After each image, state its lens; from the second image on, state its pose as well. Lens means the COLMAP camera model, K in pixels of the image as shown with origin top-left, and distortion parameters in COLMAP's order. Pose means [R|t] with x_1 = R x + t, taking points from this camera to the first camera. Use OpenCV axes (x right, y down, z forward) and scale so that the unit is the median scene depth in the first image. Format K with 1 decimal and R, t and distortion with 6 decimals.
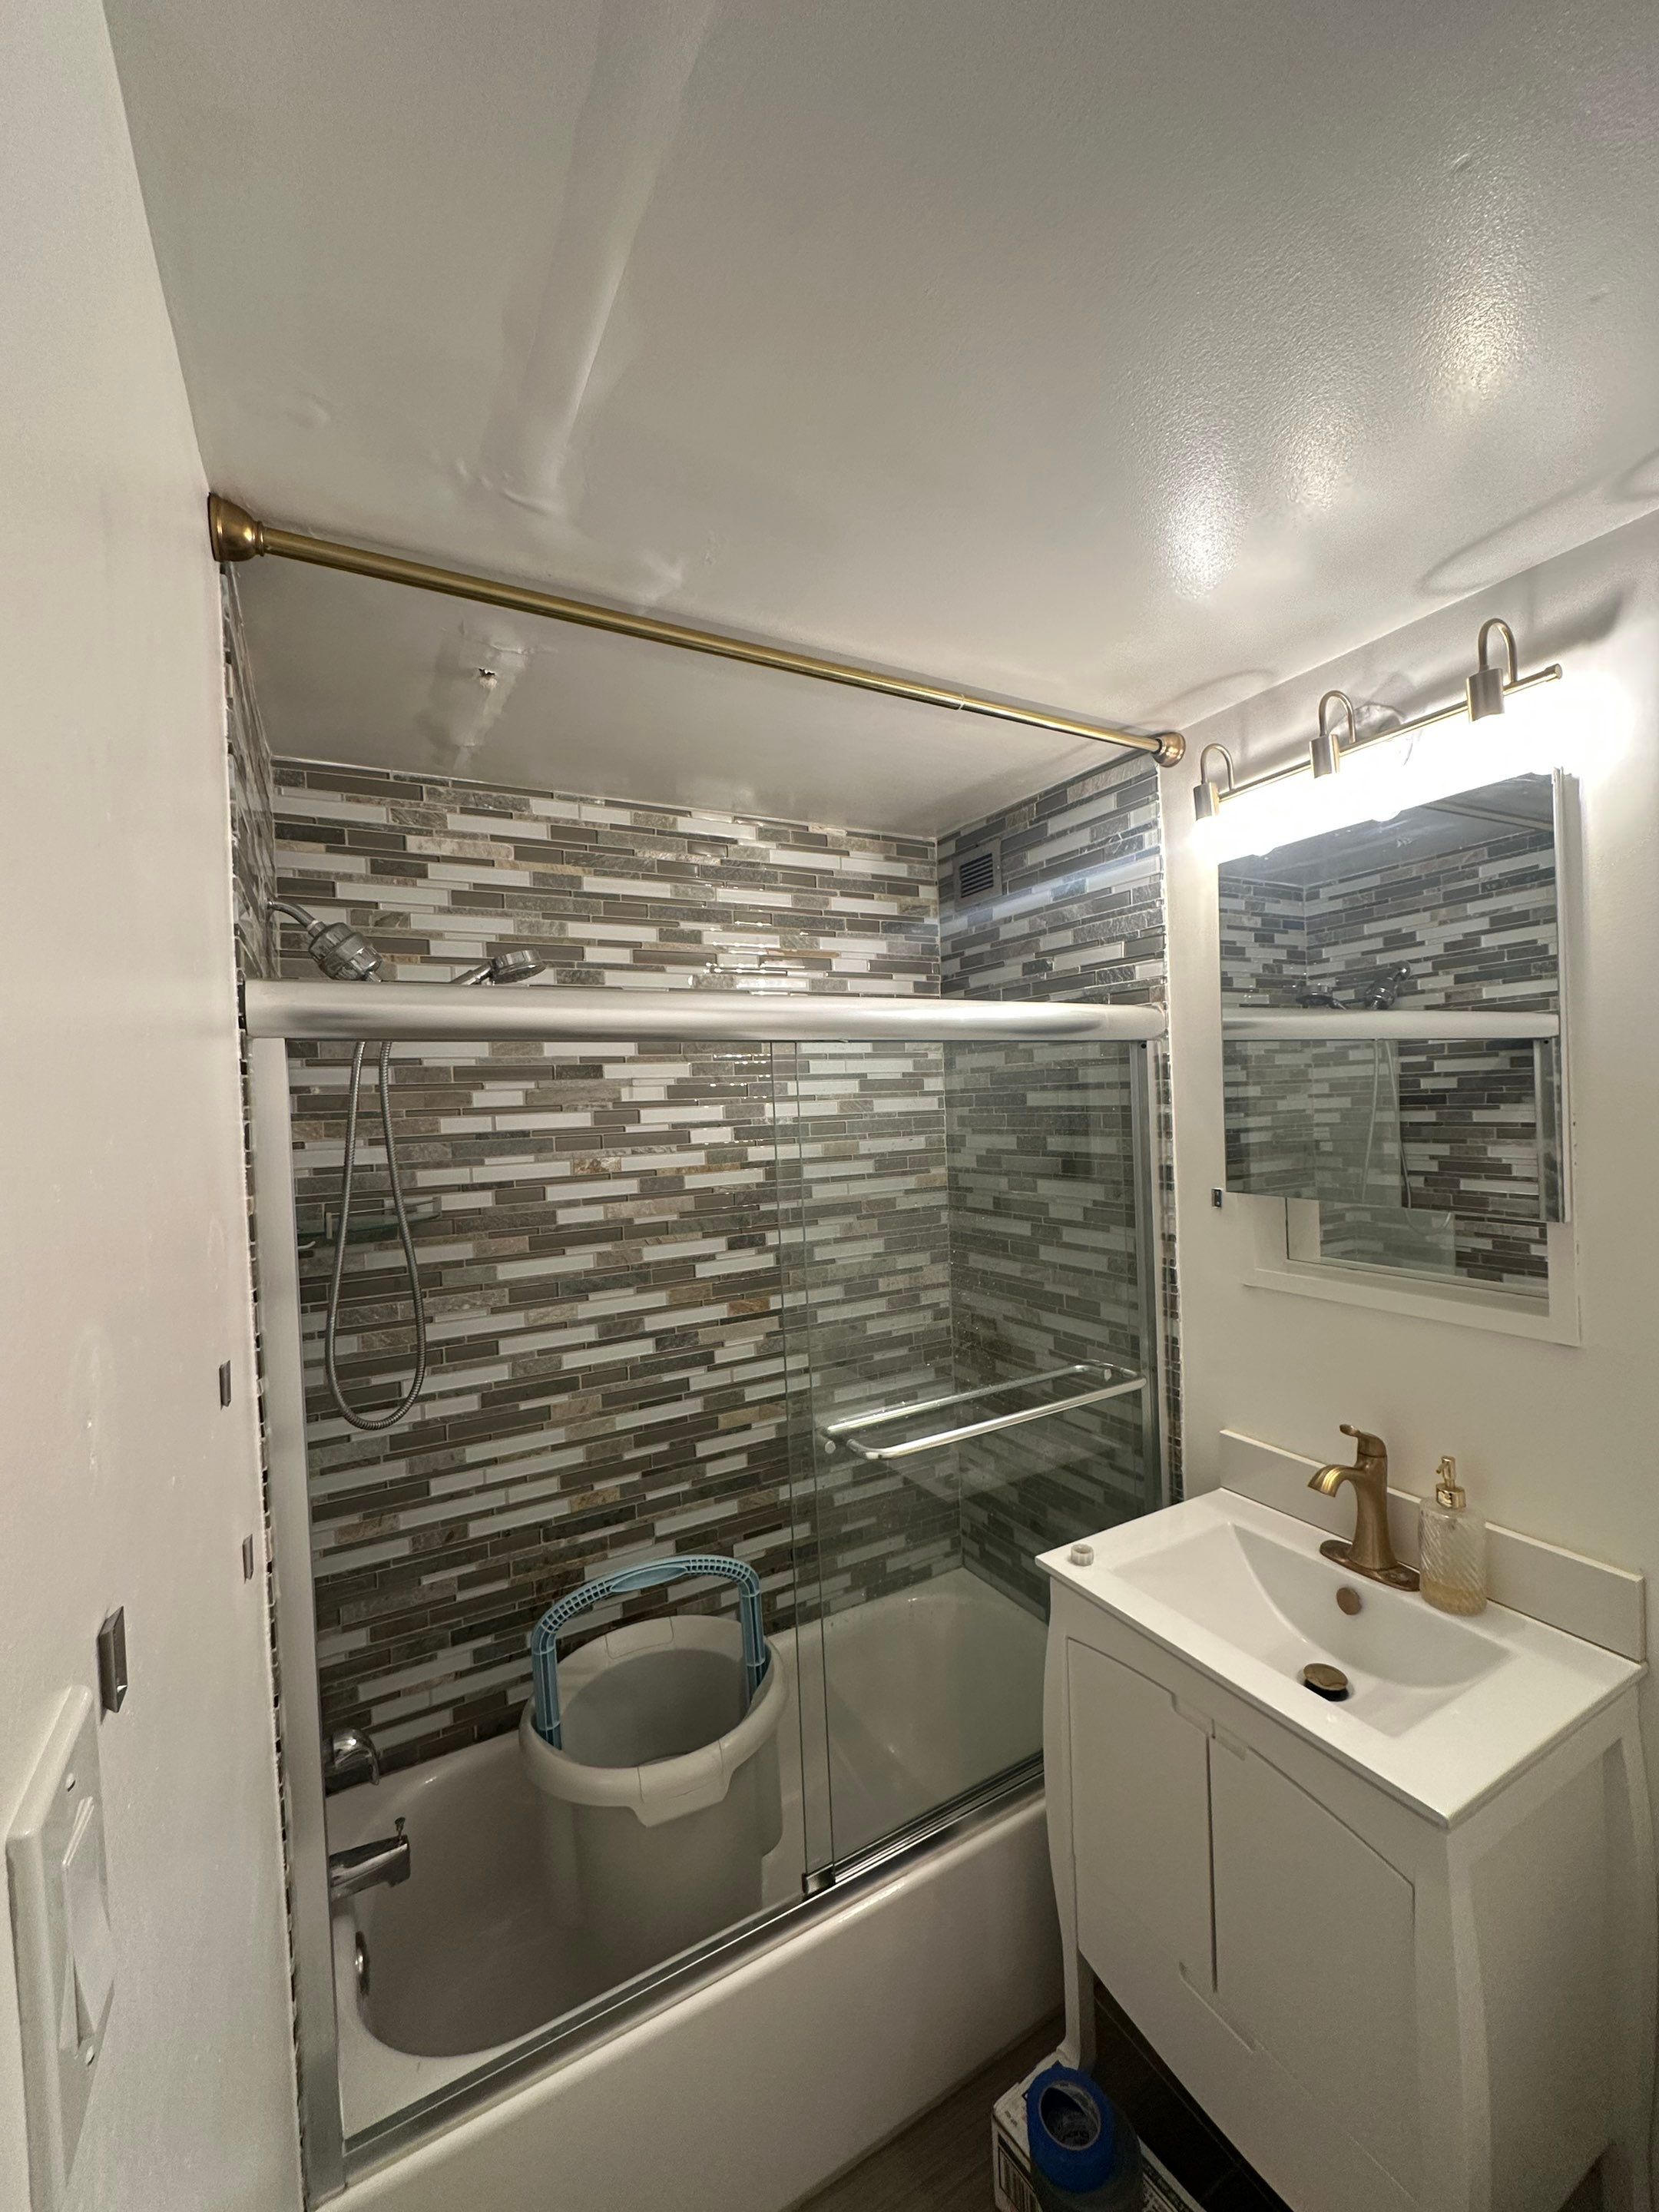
lens RADIAL K [[880.6, 0, 828.3], [0, 880.6, 1108.4], [0, 0, 1]] dist [0.003305, -0.001320]
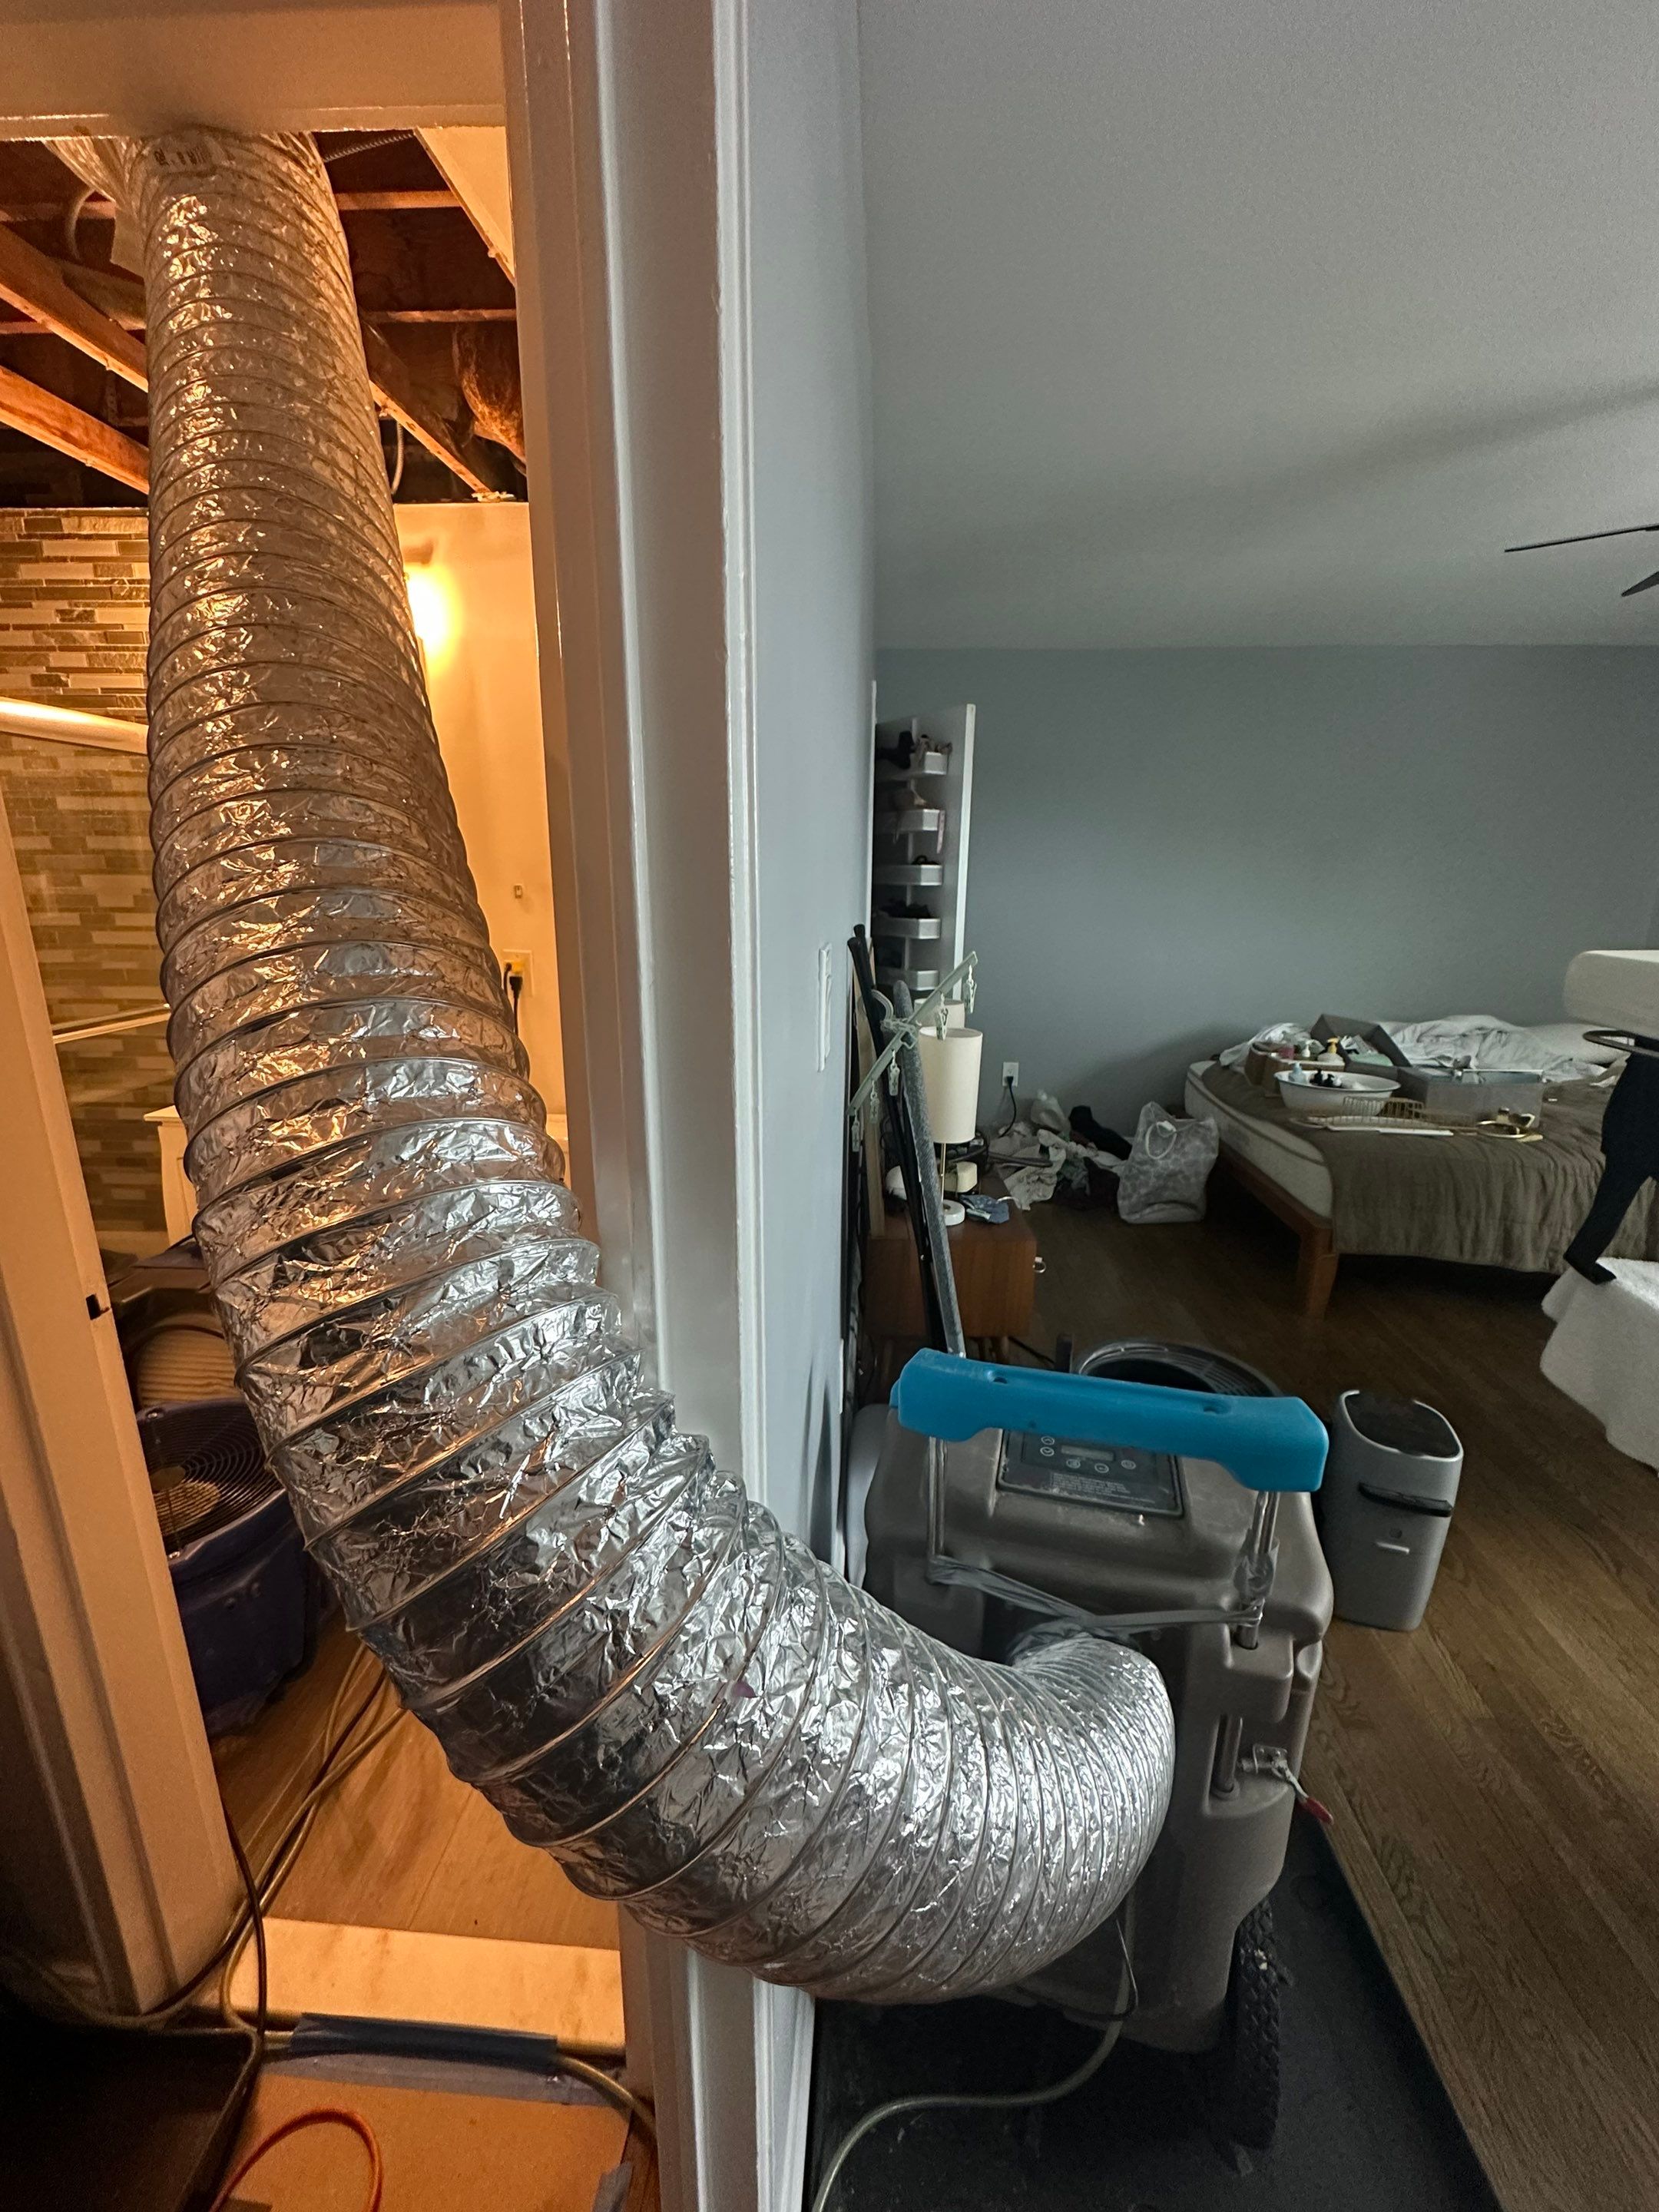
lens RADIAL K [[880.6, 0, 826.0], [0, 880.6, 1106.7], [0, 0, 1]] dist [0.003305, -0.001320]
pose [[0.540817, -0.174194, 0.822906, -0.265670], [-0.021111, 0.975202, 0.220306, 0.108452], [-0.840876, -0.136518, 0.523728, -0.537730]]
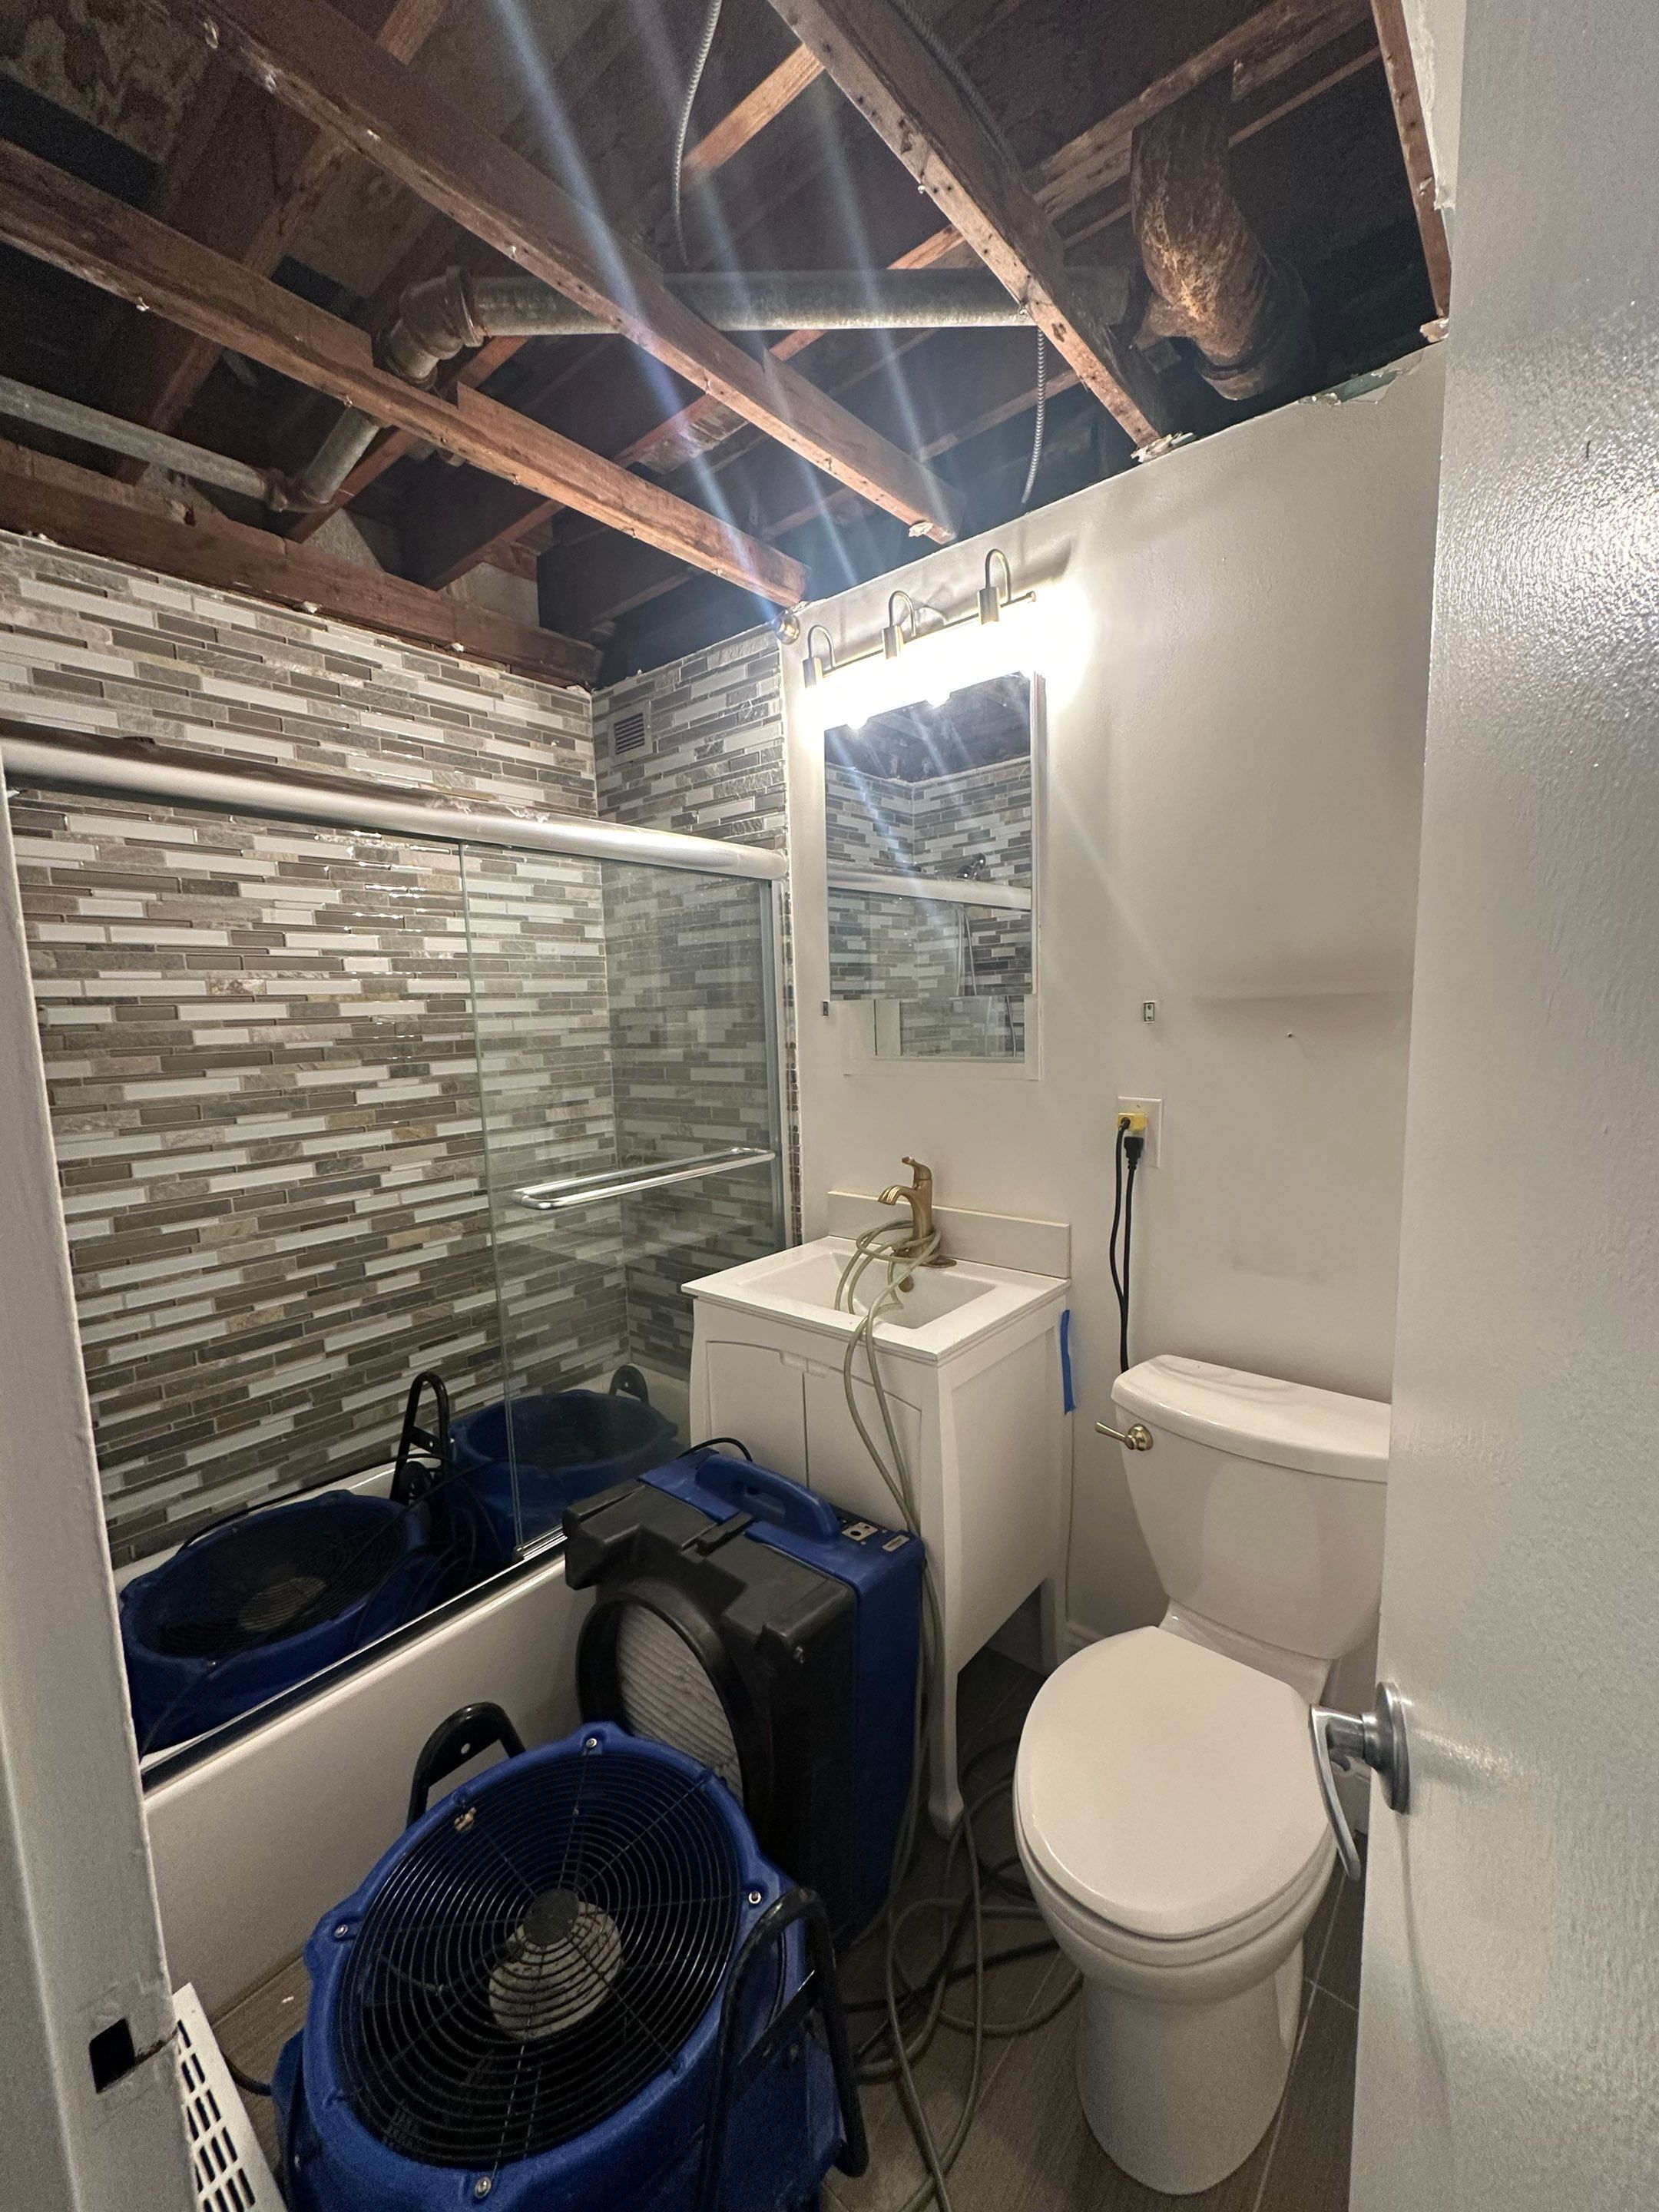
lens RADIAL K [[880.6, 0, 829.1], [0, 880.6, 1107.5], [0, 0, 1]] dist [0.003305, -0.001320]
pose [[0.933744, -0.033407, 0.356380, -0.003793], [0.001790, 0.996058, 0.088681, 0.111396], [-0.357938, -0.082167, 0.930123, -0.151709]]
